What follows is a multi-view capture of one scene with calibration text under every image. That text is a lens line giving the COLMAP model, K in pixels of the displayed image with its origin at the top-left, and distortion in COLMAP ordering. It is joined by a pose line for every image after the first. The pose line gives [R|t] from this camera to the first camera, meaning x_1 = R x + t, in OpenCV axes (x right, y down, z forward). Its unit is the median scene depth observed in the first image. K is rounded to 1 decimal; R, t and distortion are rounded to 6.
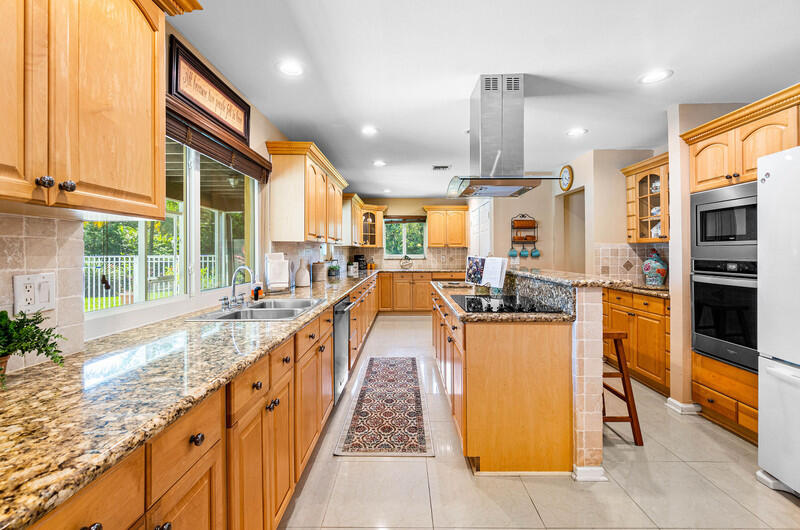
lens RADIAL K [[355.7, 0, 399.8], [0, 355.7, 254.4], [0, 0, 1]] dist [-0.000600, -0.000014]
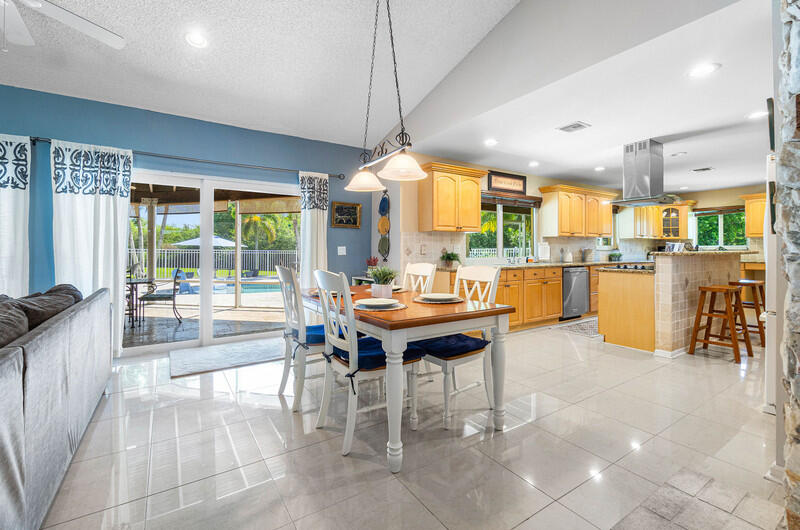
lens RADIAL K [[355.7, 0, 399.8], [0, 355.7, 254.4], [0, 0, 1]] dist [-0.000600, -0.000014]
pose [[0.562711, 0.007825, -0.826617, 0.838923], [-0.001690, 0.999964, 0.008316, 0.046377], [0.826652, -0.003282, 0.562704, -0.783048]]
